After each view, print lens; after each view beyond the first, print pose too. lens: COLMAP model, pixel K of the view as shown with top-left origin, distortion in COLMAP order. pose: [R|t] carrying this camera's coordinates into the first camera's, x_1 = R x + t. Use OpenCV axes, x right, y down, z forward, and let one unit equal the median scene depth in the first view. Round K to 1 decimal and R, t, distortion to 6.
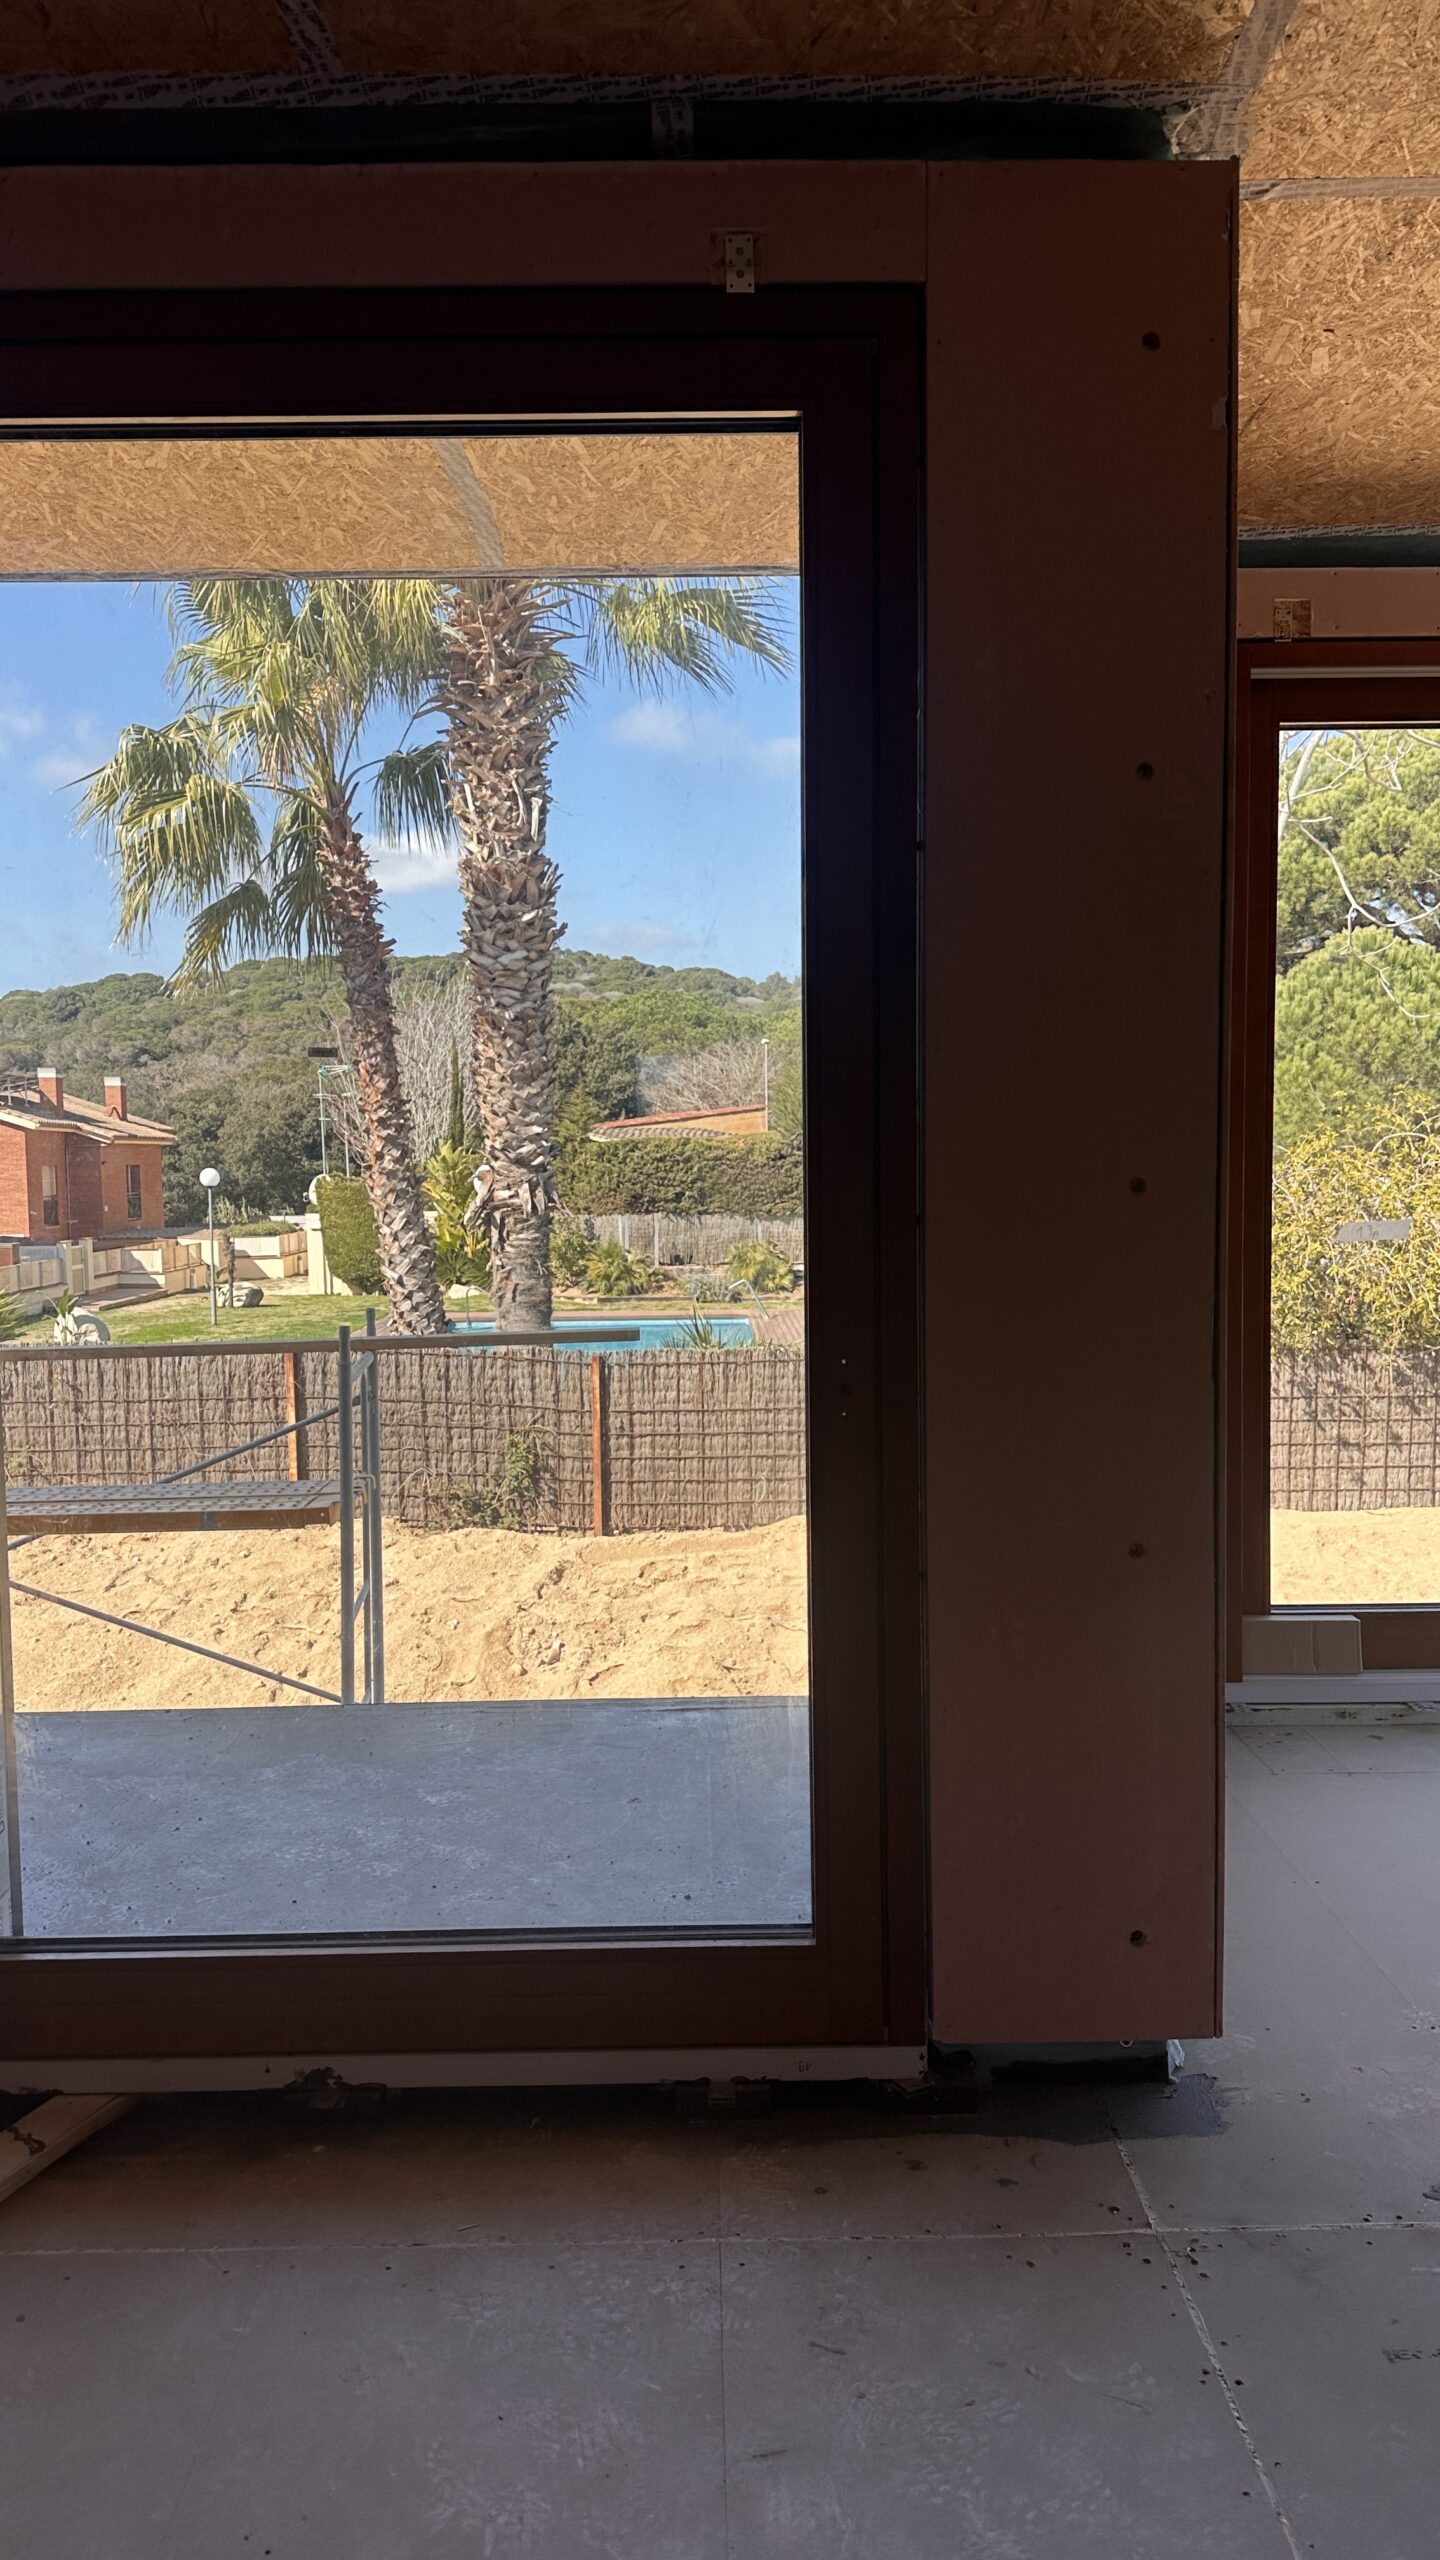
lens RADIAL K [[1783.8, 0, 721.1], [0, 1783.8, 1297.3], [0, 0, 1]] dist [0.094550, -0.157032]
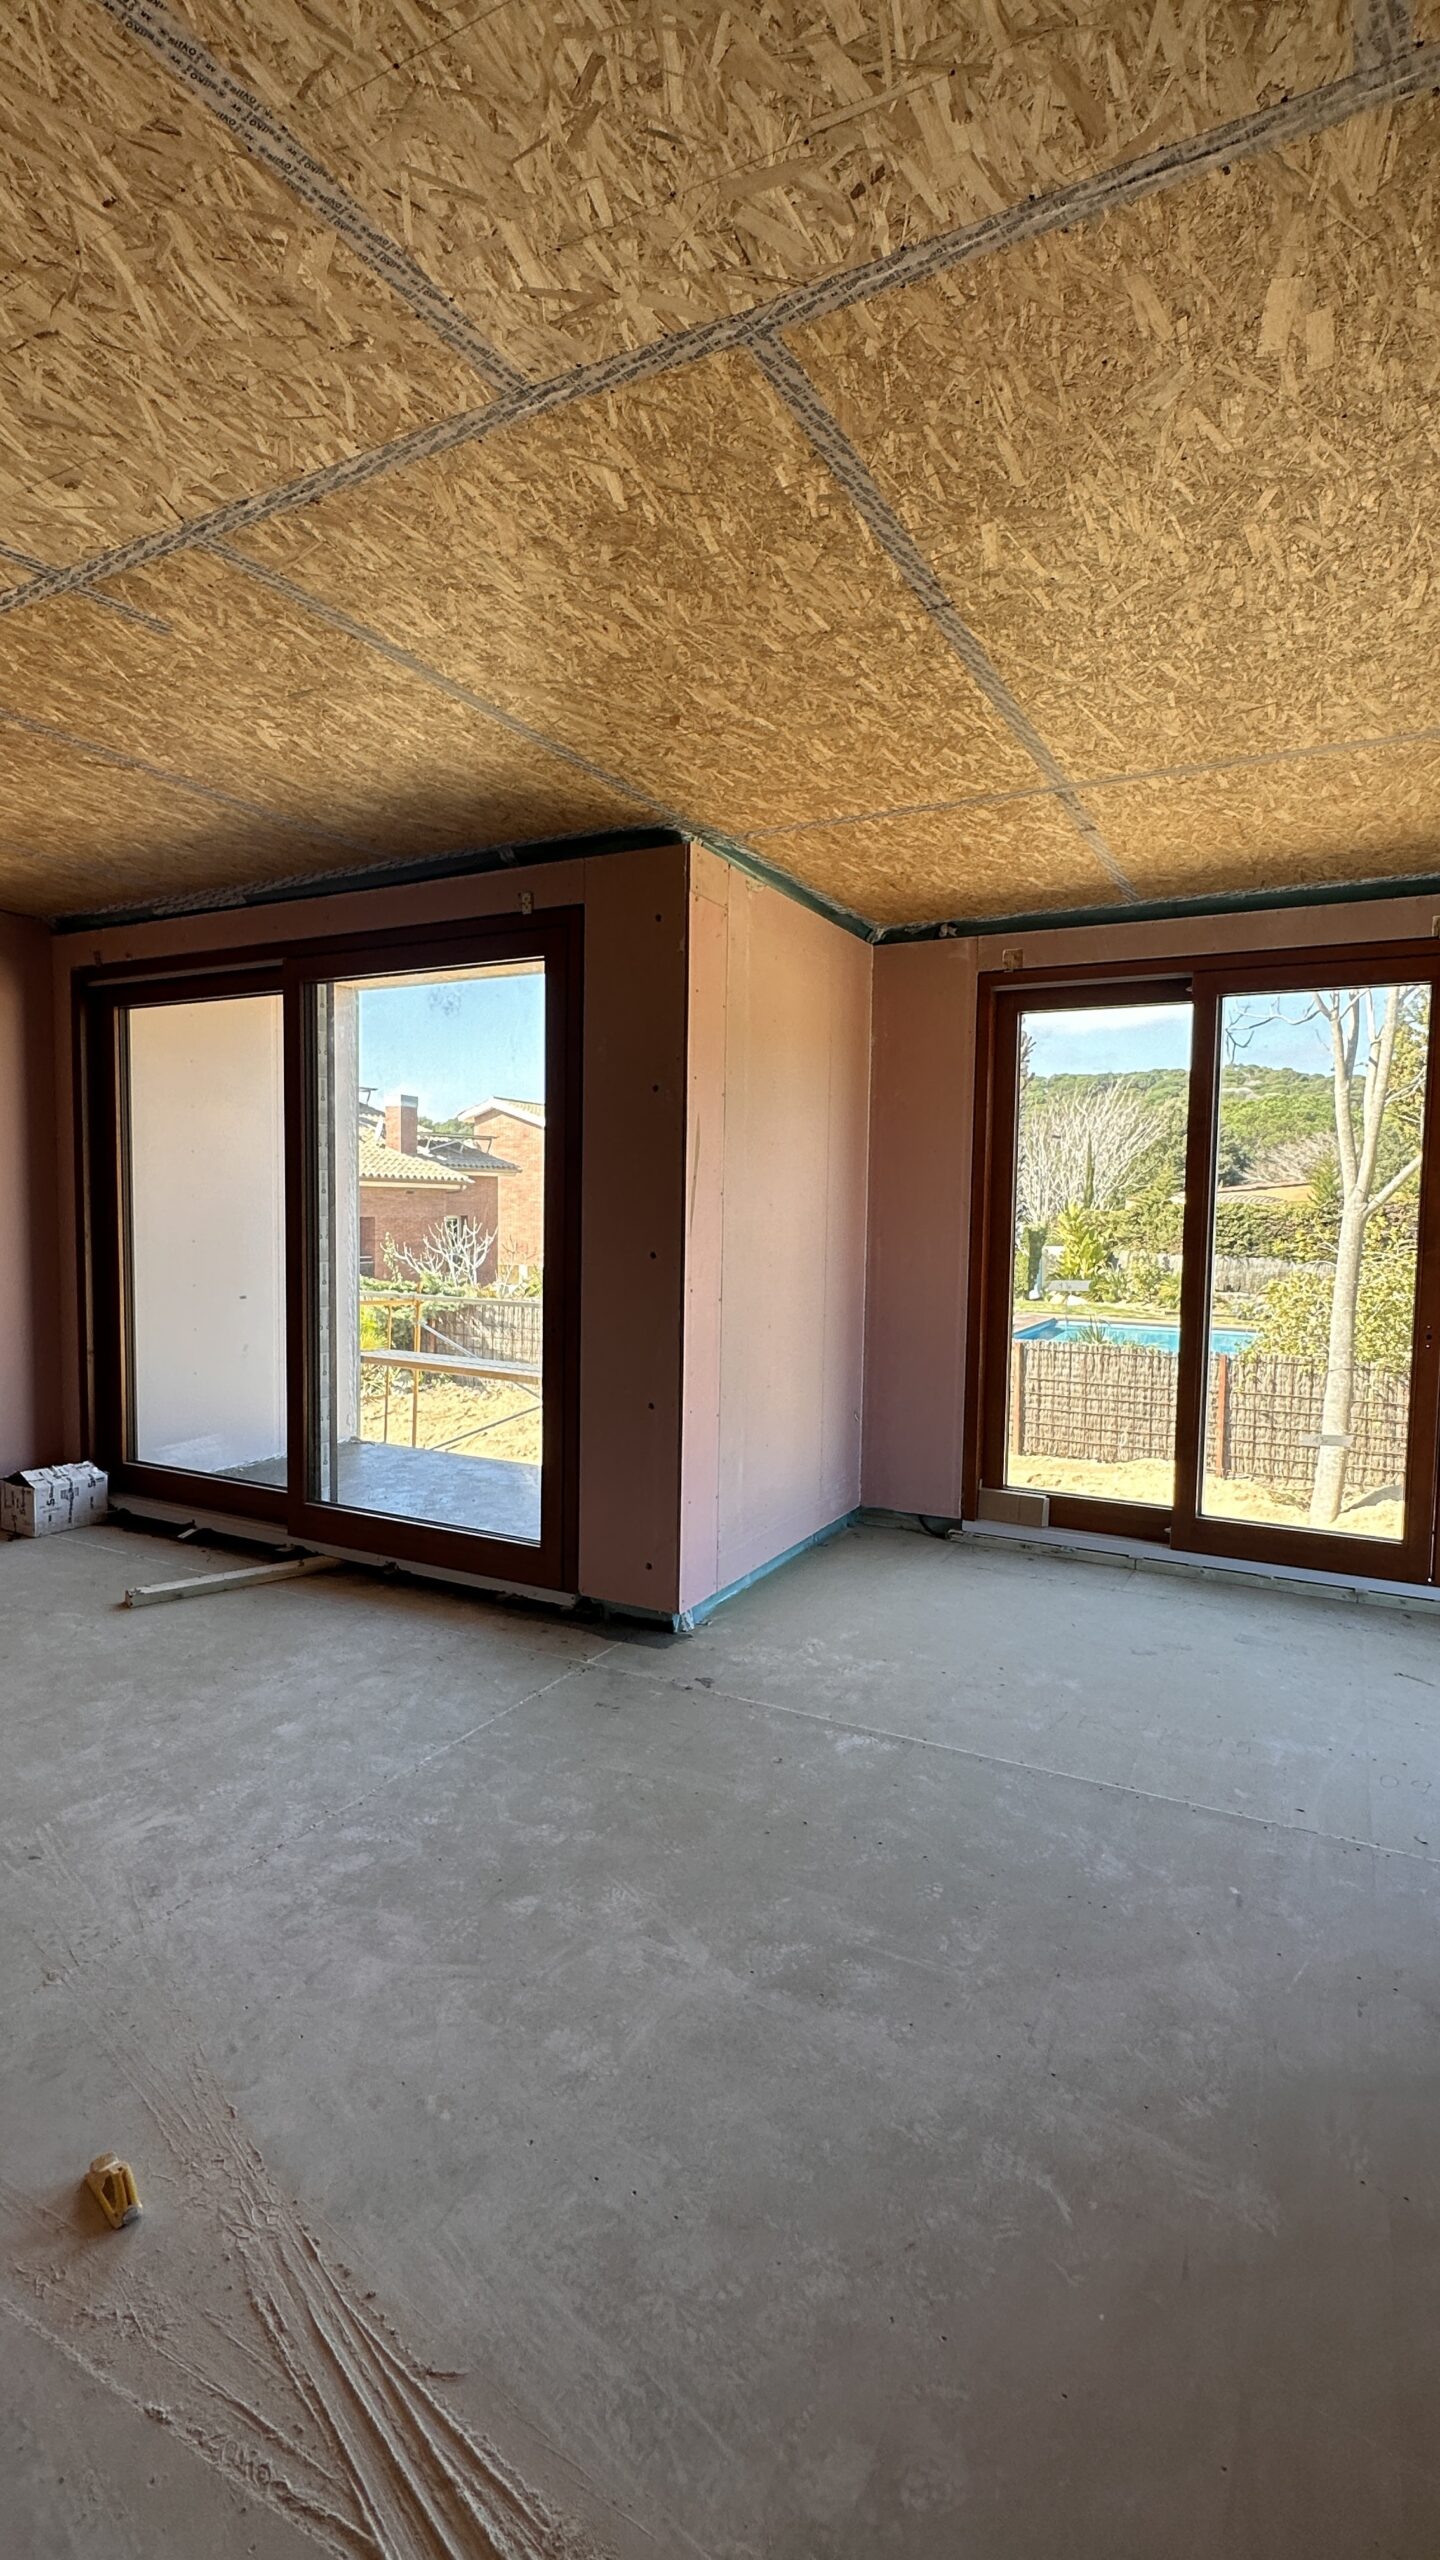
lens RADIAL K [[1187.8, 0, 720.0], [0, 1187.8, 1280.0], [0, 0, 1]] dist [-0.000406, -0.000034]
pose [[0.879371, 0.056709, -0.472747, 1.037690], [-0.064227, 0.997935, 0.000237, -0.033347], [0.471785, 0.030155, 0.881198, -0.366499]]
